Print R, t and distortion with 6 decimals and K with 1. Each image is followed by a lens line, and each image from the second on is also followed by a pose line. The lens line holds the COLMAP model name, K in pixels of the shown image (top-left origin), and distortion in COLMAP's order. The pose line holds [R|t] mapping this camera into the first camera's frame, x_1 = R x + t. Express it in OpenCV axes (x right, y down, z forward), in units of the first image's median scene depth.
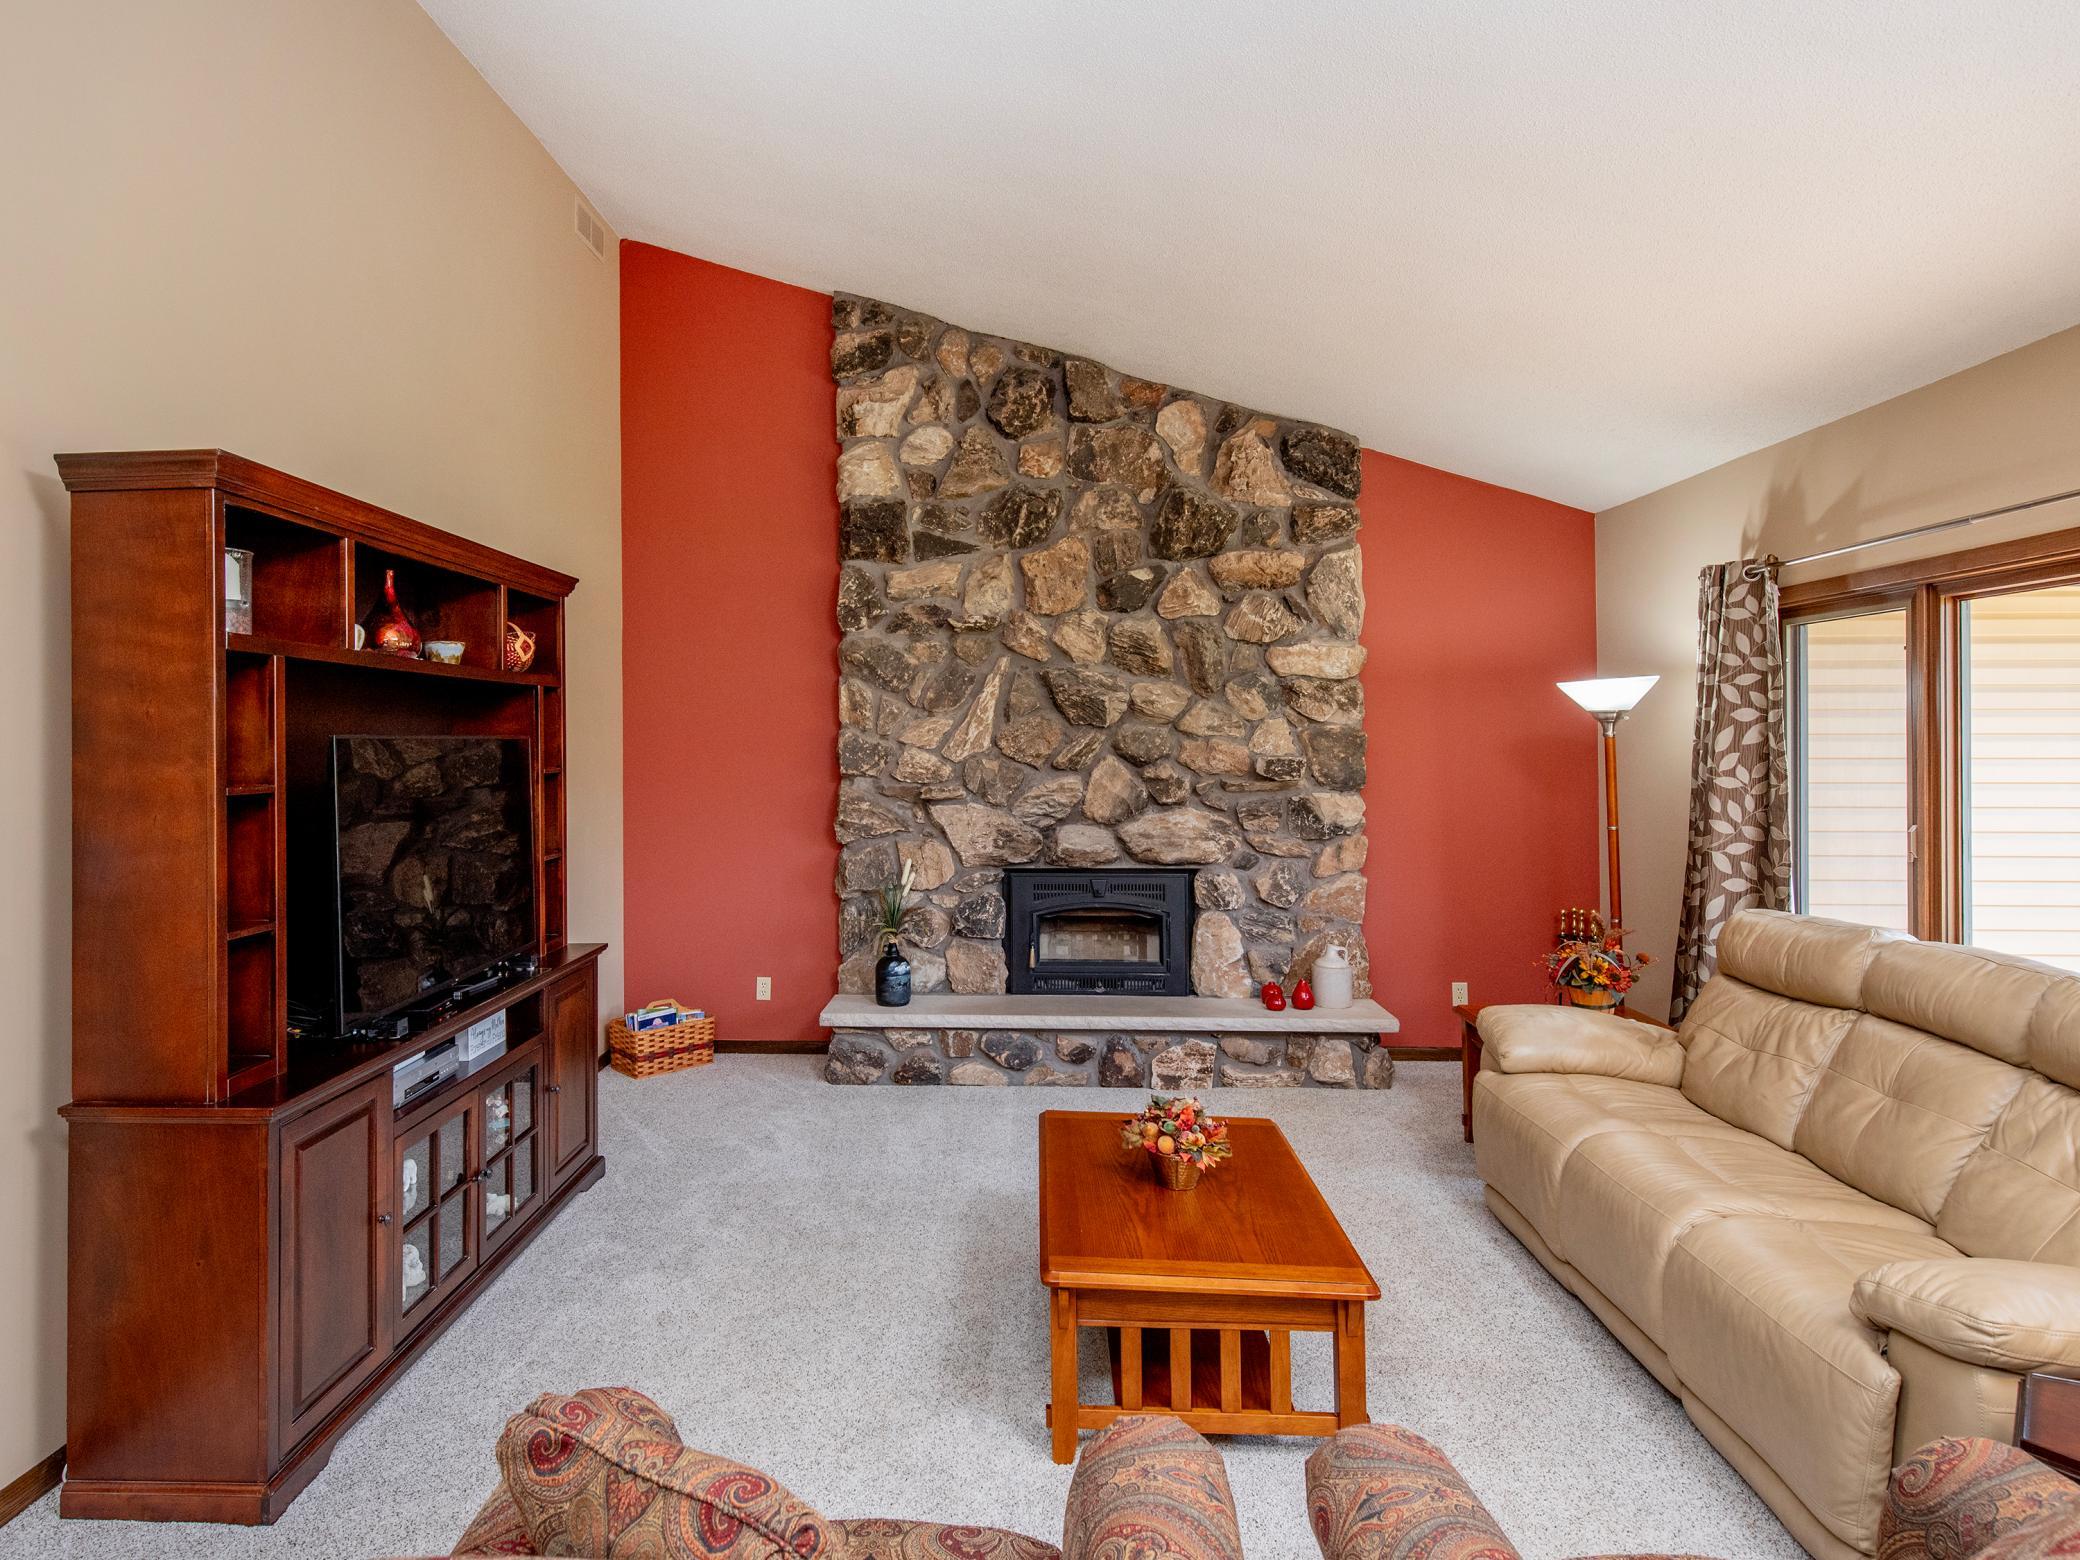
lens RADIAL K [[1184.7, 0, 1036.4], [0, 1184.7, 720.2], [0, 0, 1]] dist [0.001473, -0.002104]
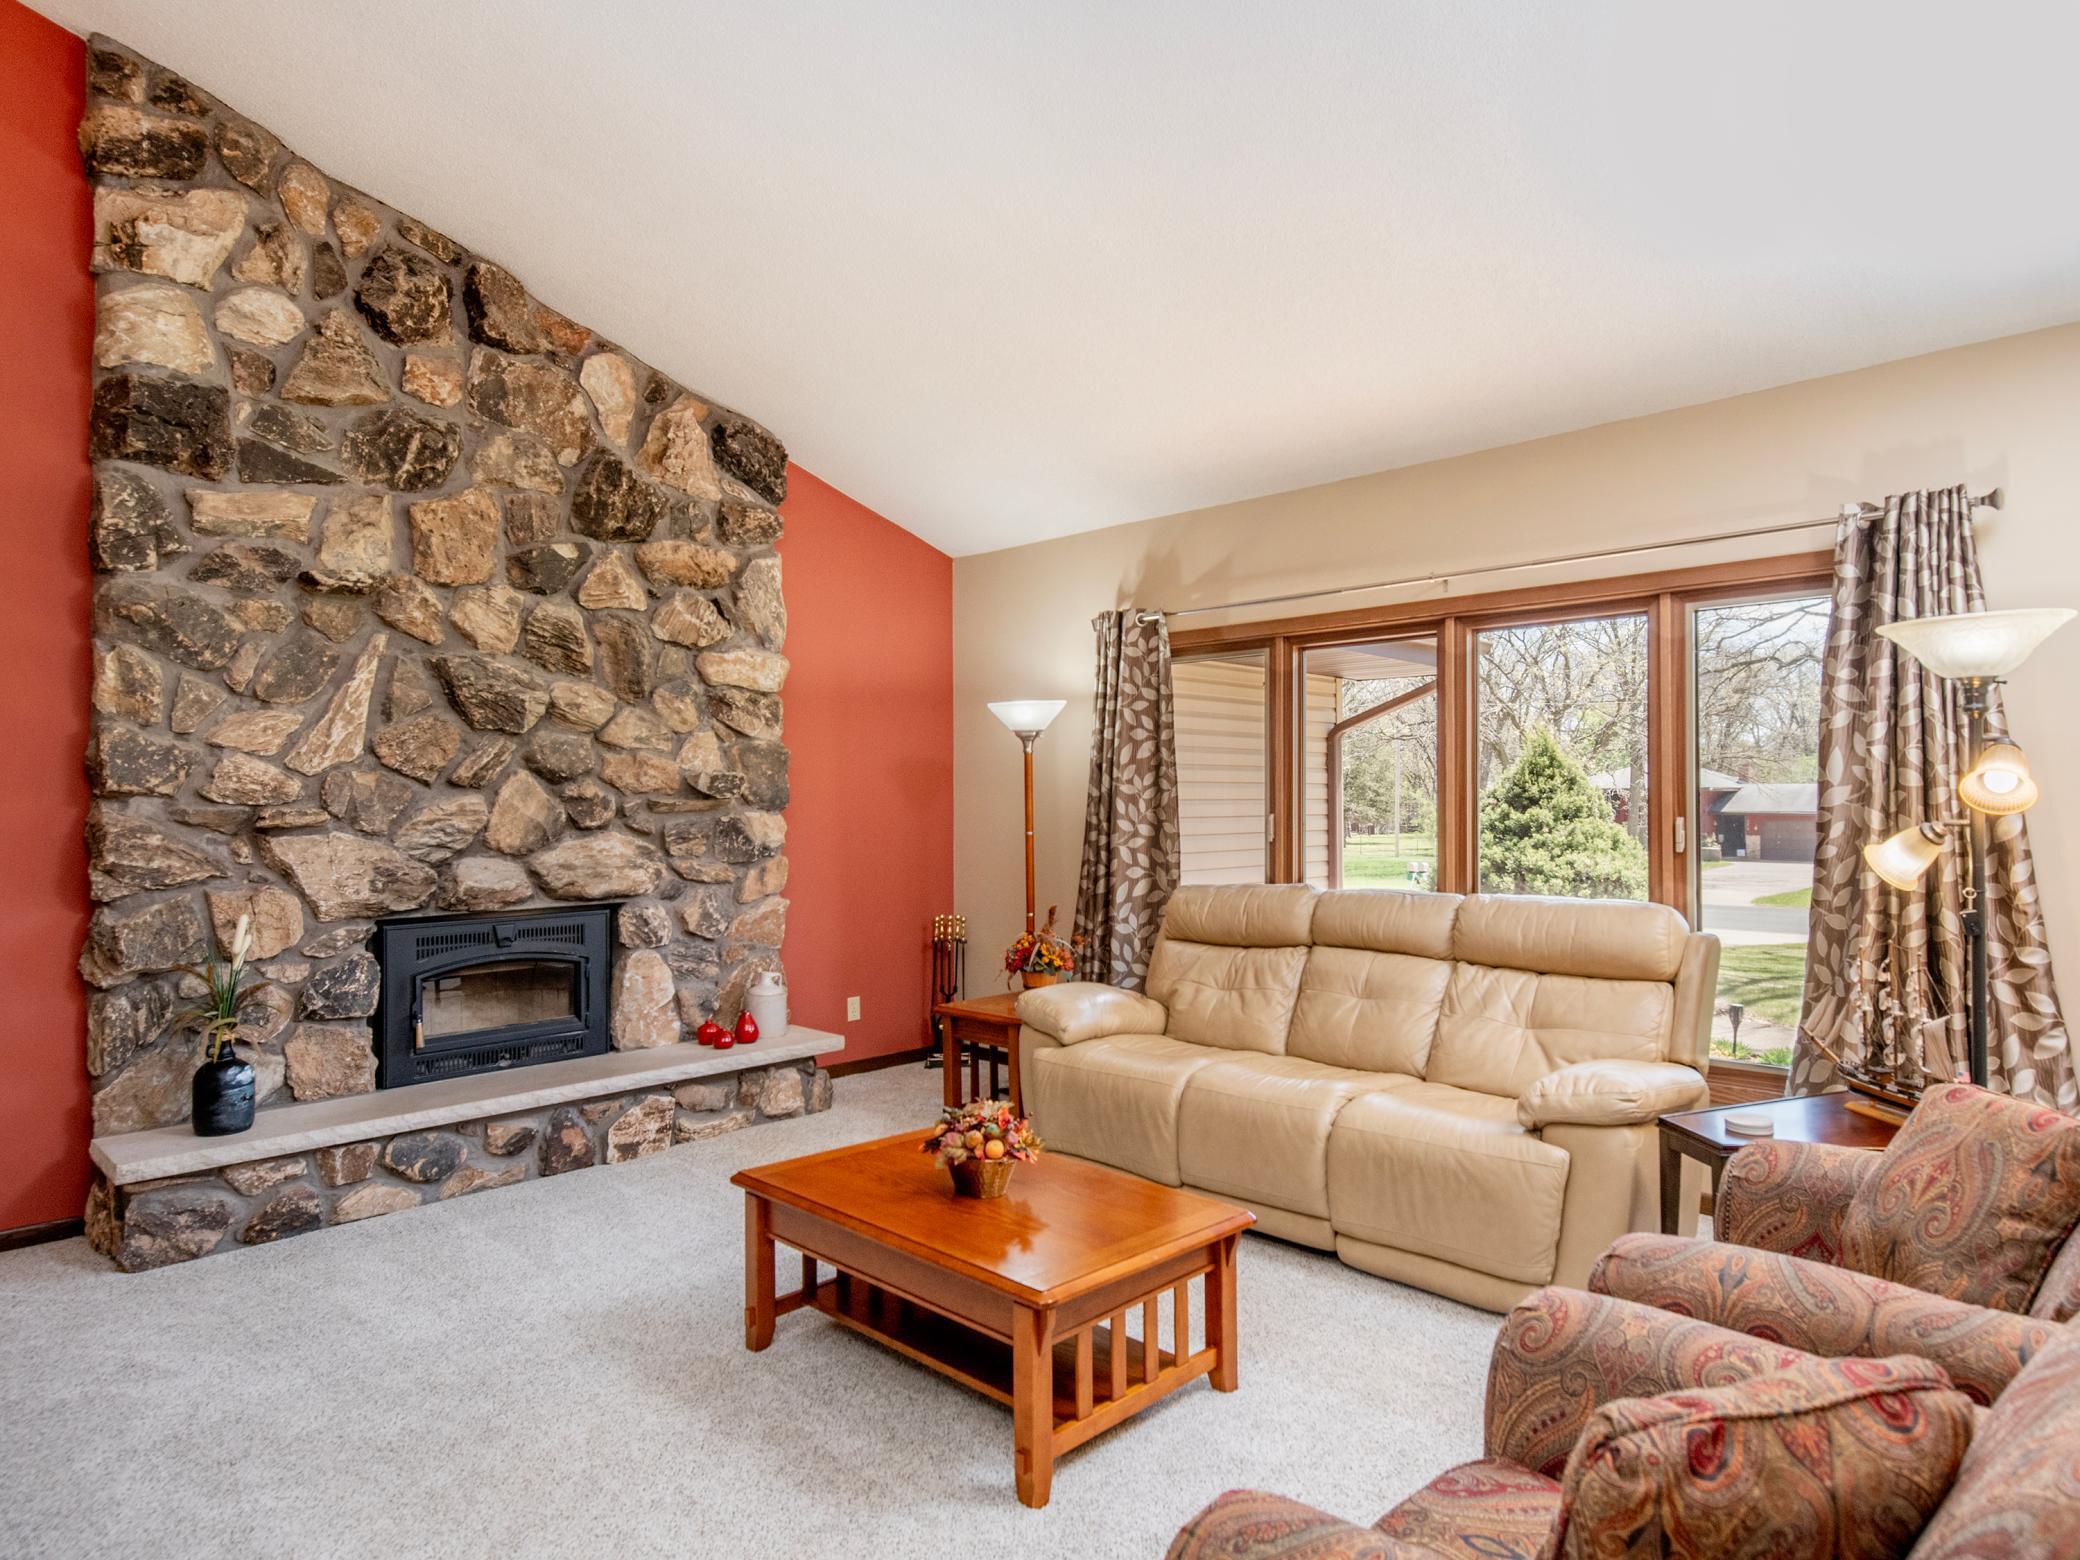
lens RADIAL K [[1202.3, 0, 1042.1], [0, 1202.3, 787.2], [0, 0, 1]] dist [0.008942, -0.008861]
pose [[0.663286, 0.005029, 0.748349, -0.317927], [-0.004481, 0.999986, -0.002748, 0.042830], [-0.748353, -0.001531, 0.663299, 0.193533]]
